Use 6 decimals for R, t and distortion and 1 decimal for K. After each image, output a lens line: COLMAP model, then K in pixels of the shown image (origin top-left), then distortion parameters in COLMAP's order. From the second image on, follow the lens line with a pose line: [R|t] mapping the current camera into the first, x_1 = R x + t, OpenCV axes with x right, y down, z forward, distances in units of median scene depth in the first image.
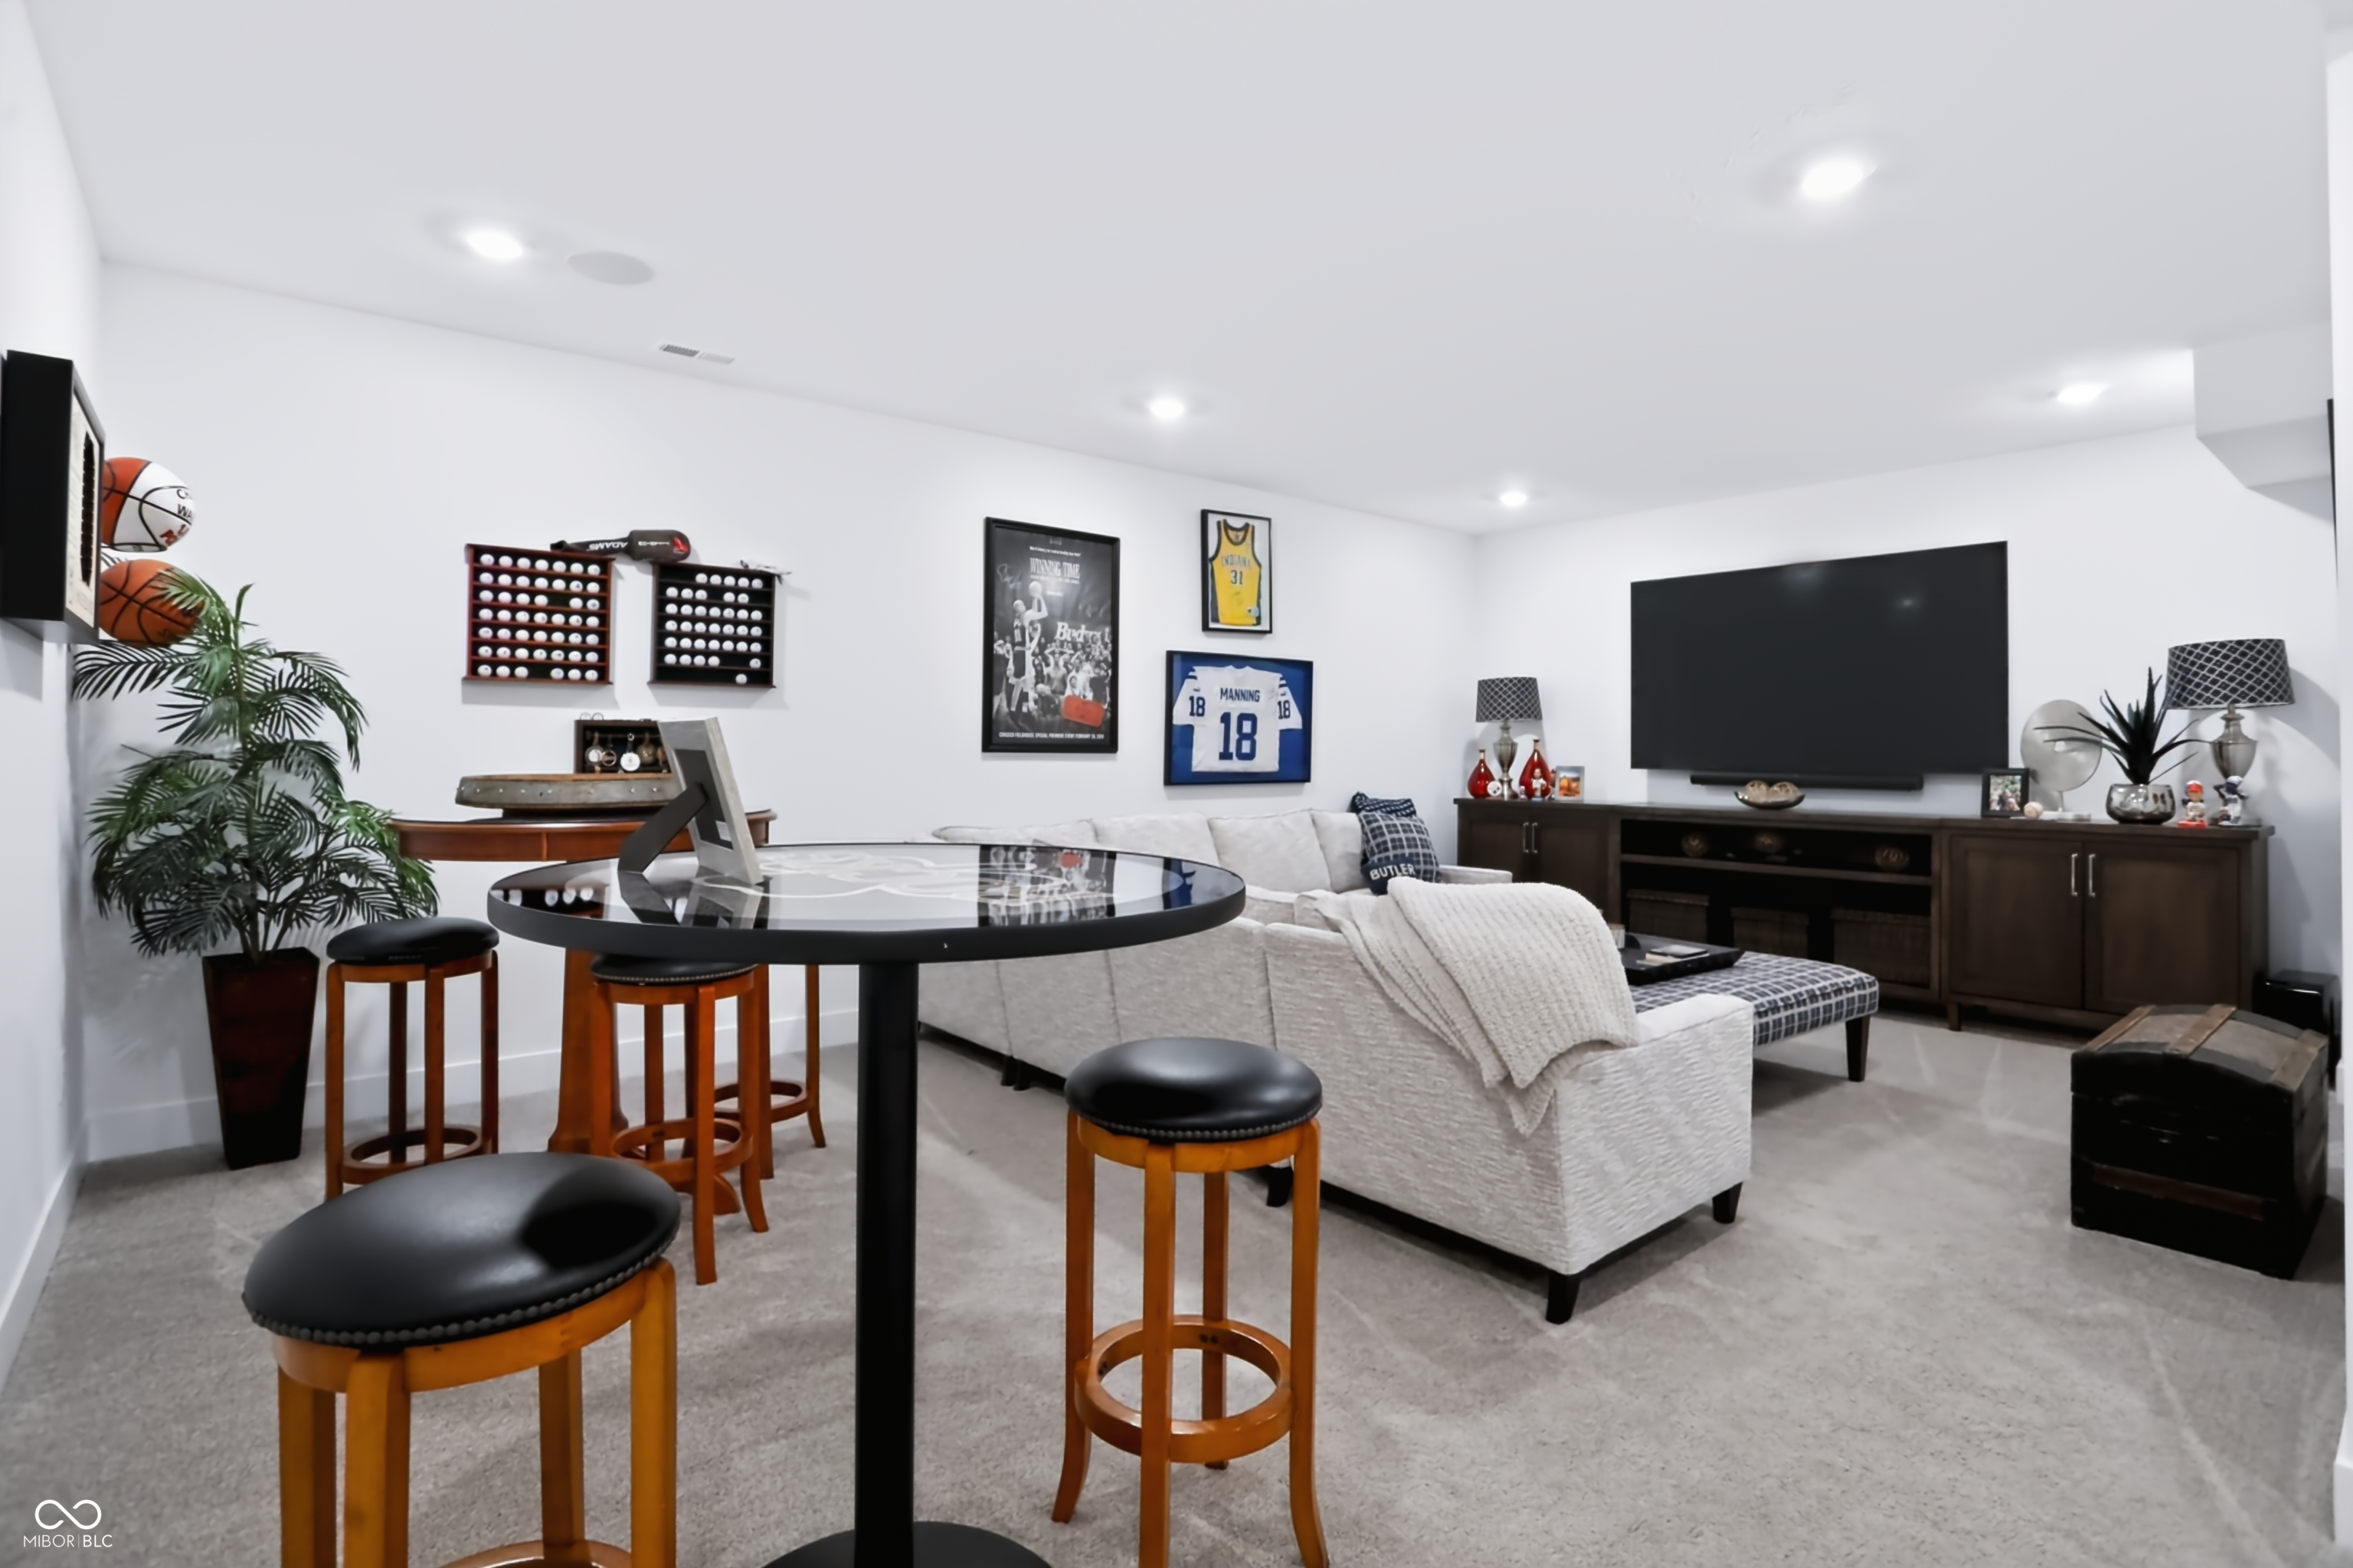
lens RADIAL K [[1165.8, 0, 1182.7], [0, 1165.8, 764.3], [0, 0, 1]] dist [-0.066464, 0.034174]
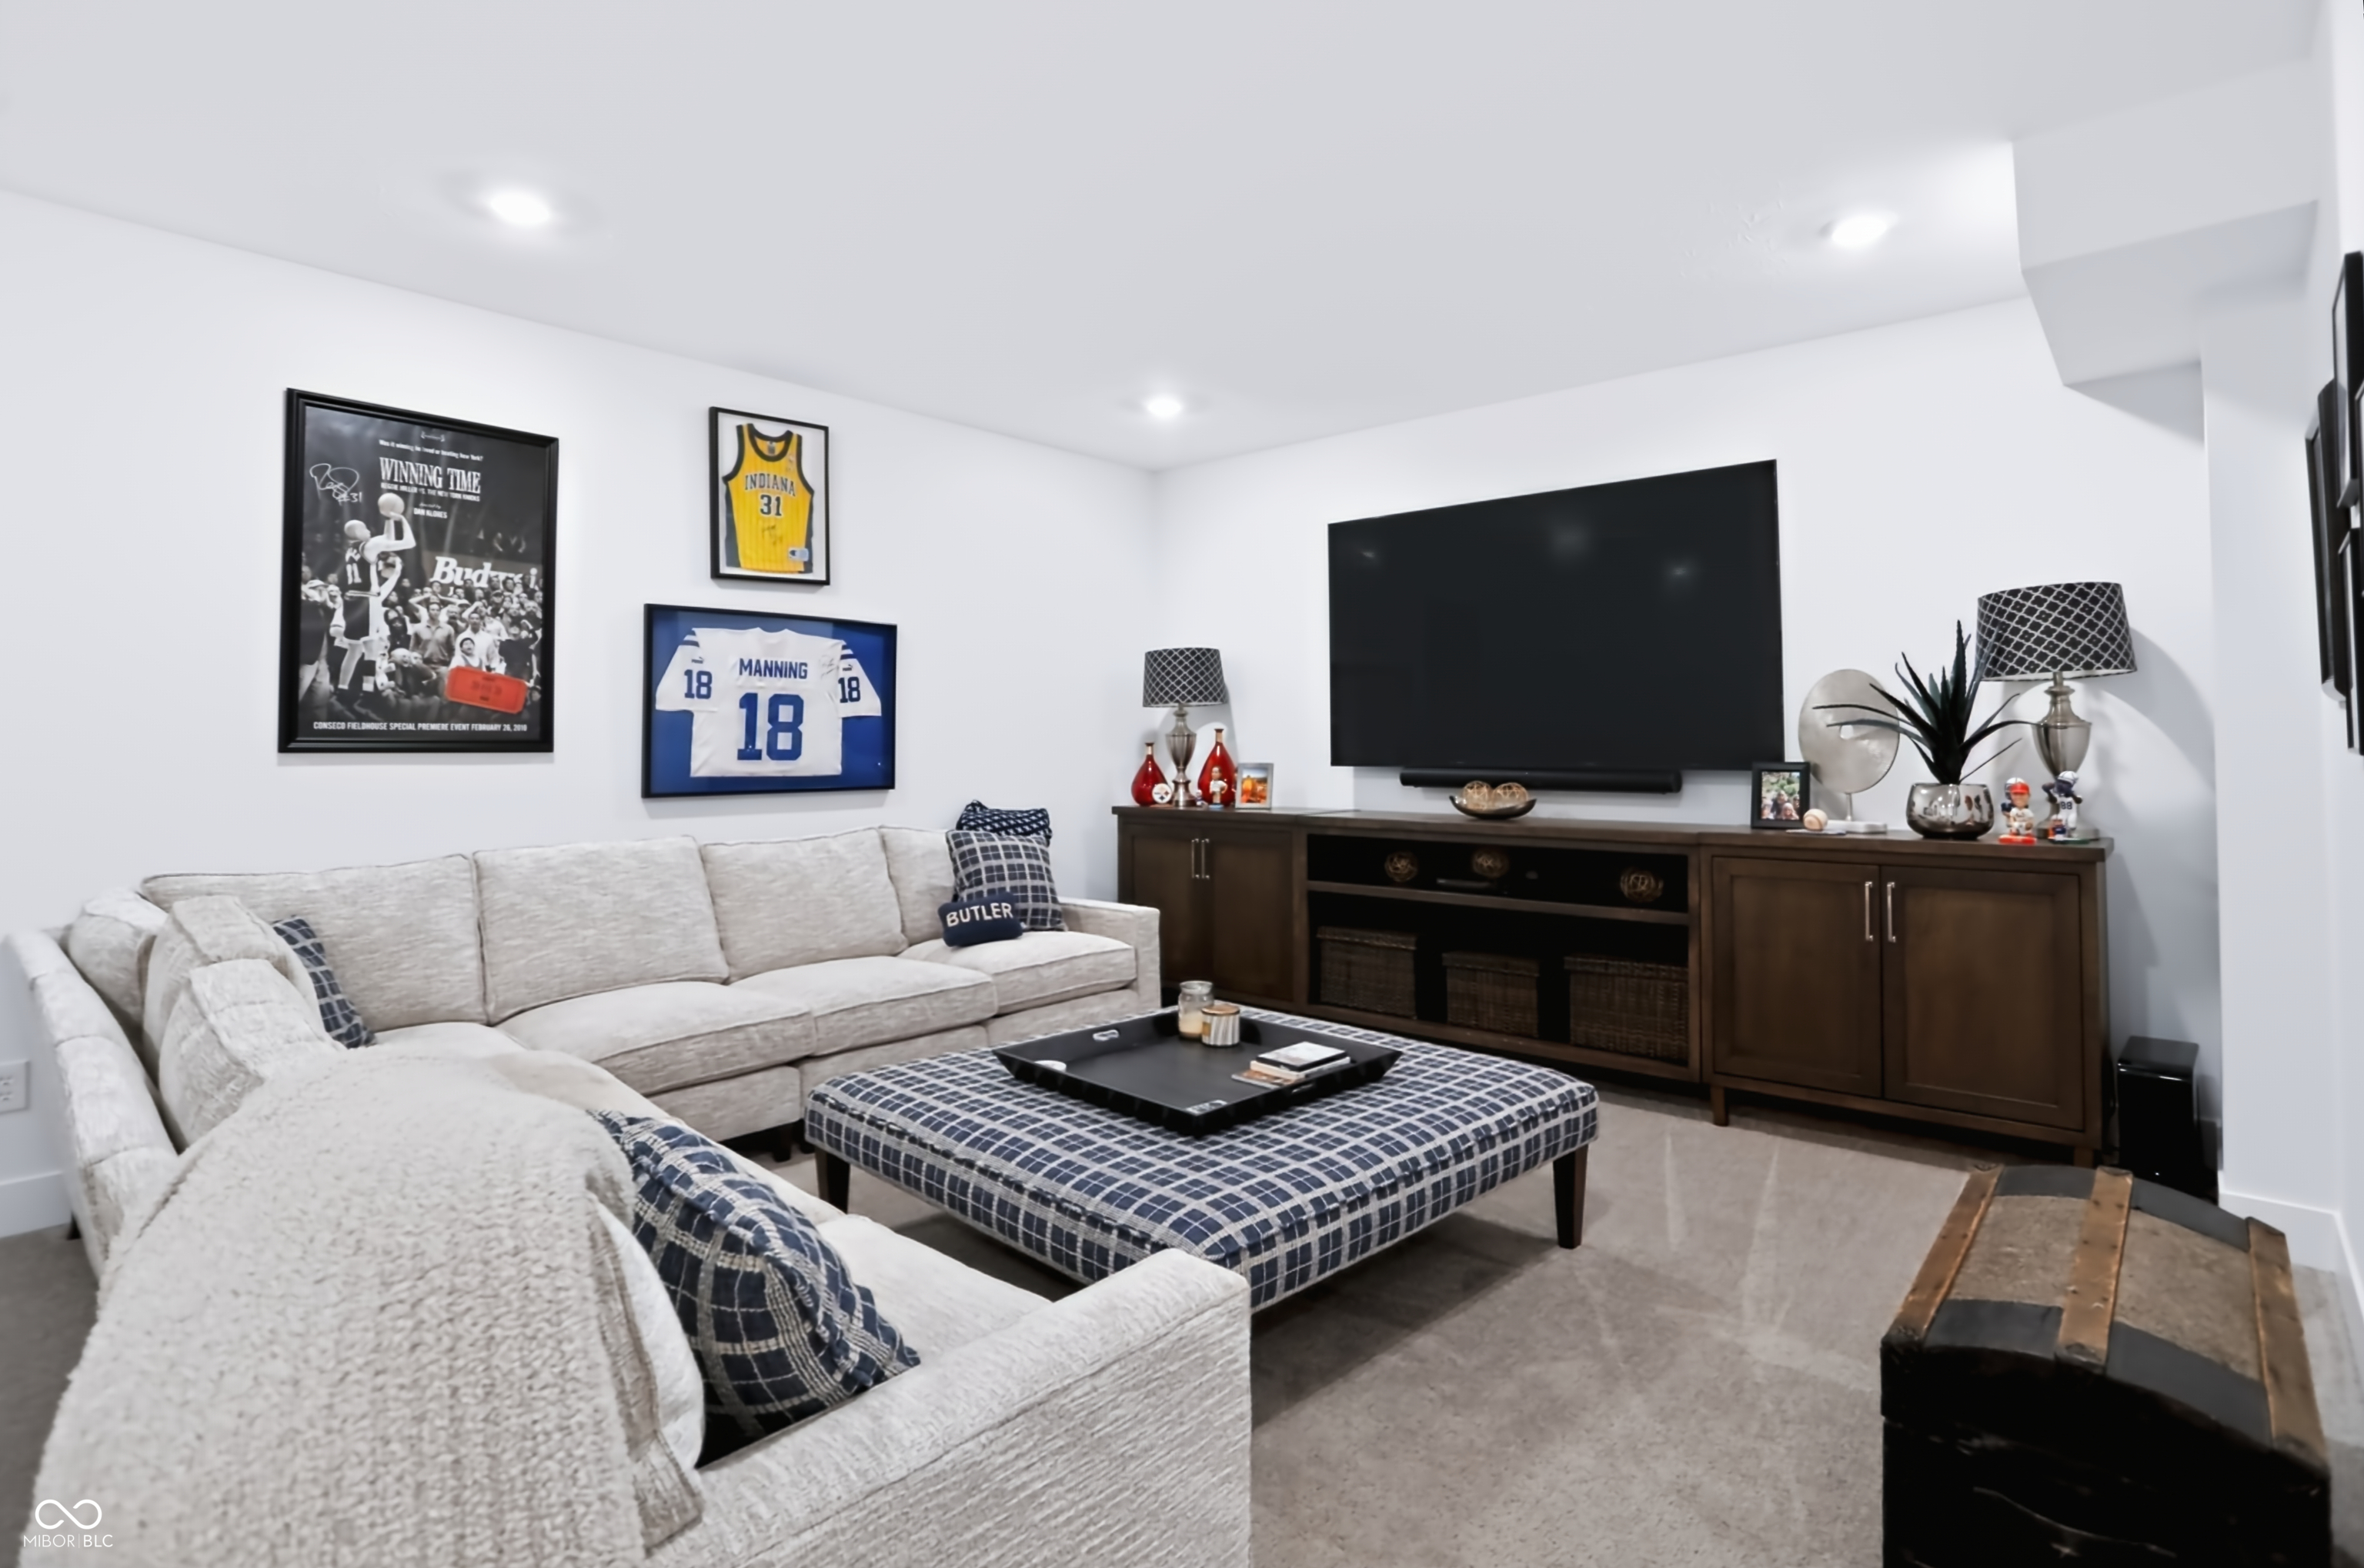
lens RADIAL K [[1172.5, 0, 1184.8], [0, 1172.5, 731.4], [0, 0, 1]] dist [-0.069307, 0.038559]
pose [[0.990461, -0.006185, 0.137653, 0.232546], [0.009295, 0.999716, -0.021958, -0.003801], [-0.137478, 0.023028, 0.990237, 0.302840]]
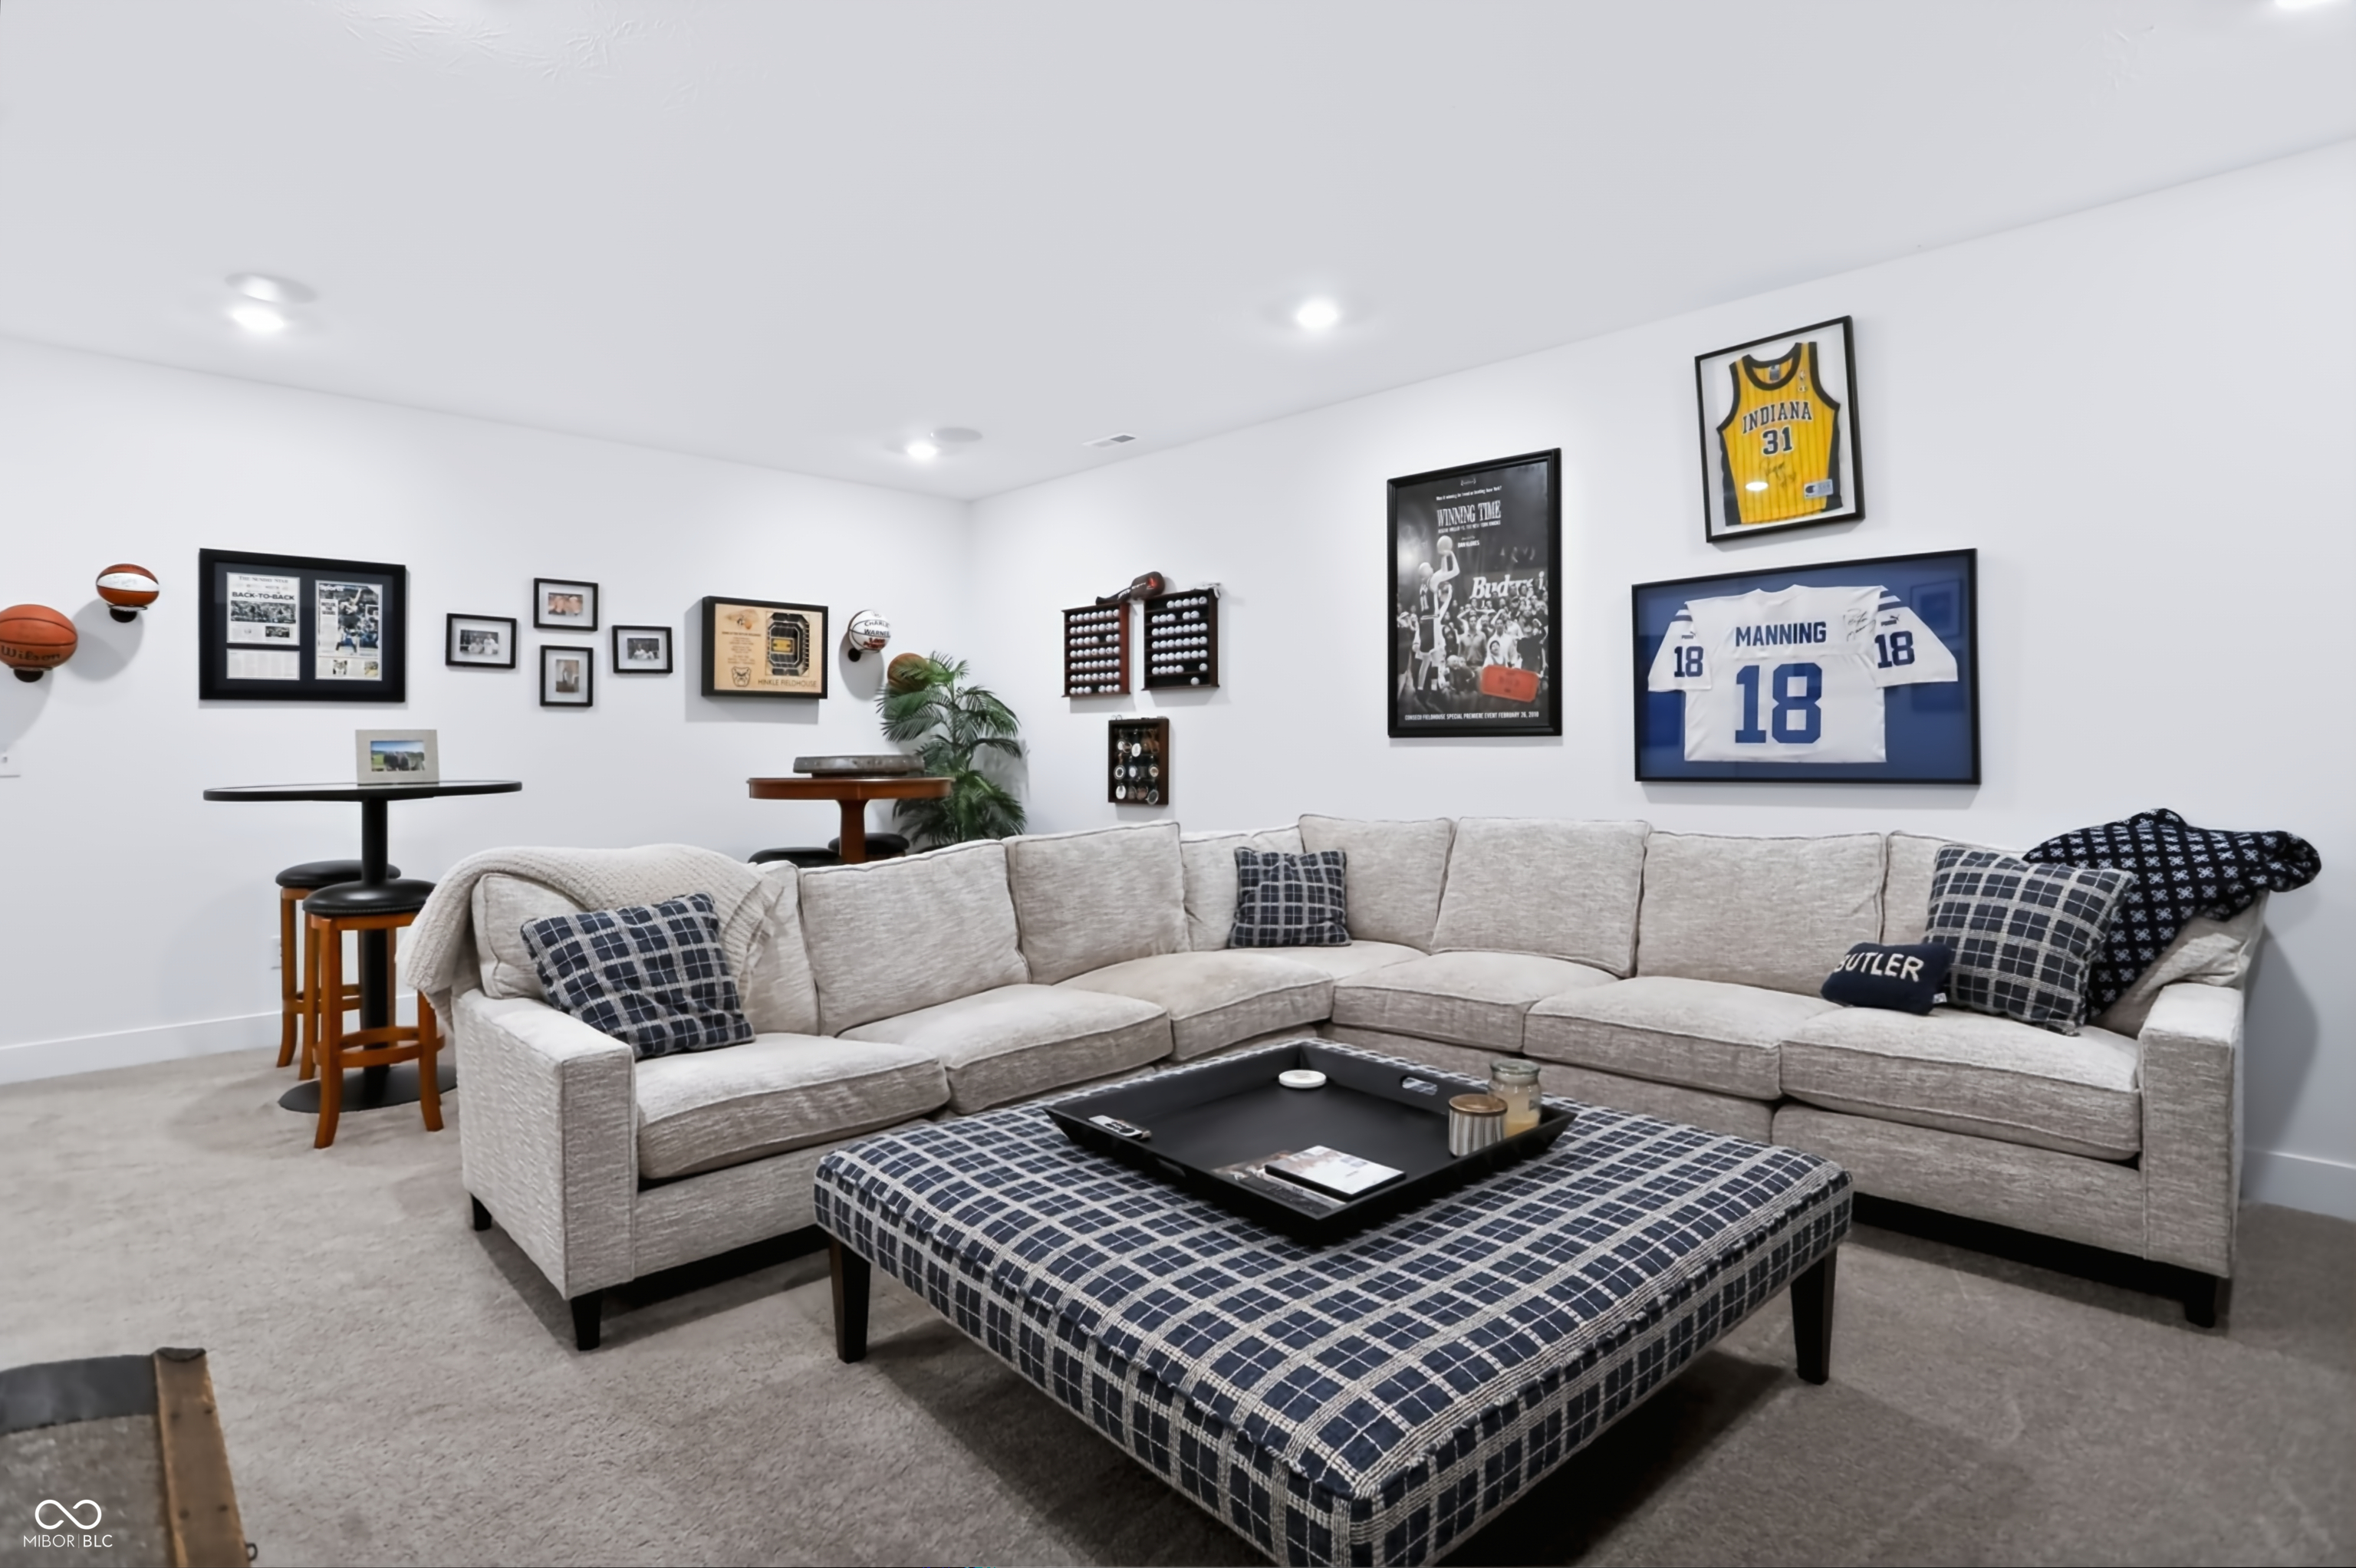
lens RADIAL K [[1168.5, 0, 1180.8], [0, 1168.5, 731.6], [0, 0, 1]] dist [-0.069307, 0.038559]
pose [[0.082069, -0.020735, -0.996411, 0.711819], [-0.002806, 0.999775, -0.021036, 0.004429], [0.996623, 0.004522, 0.081992, 0.748112]]
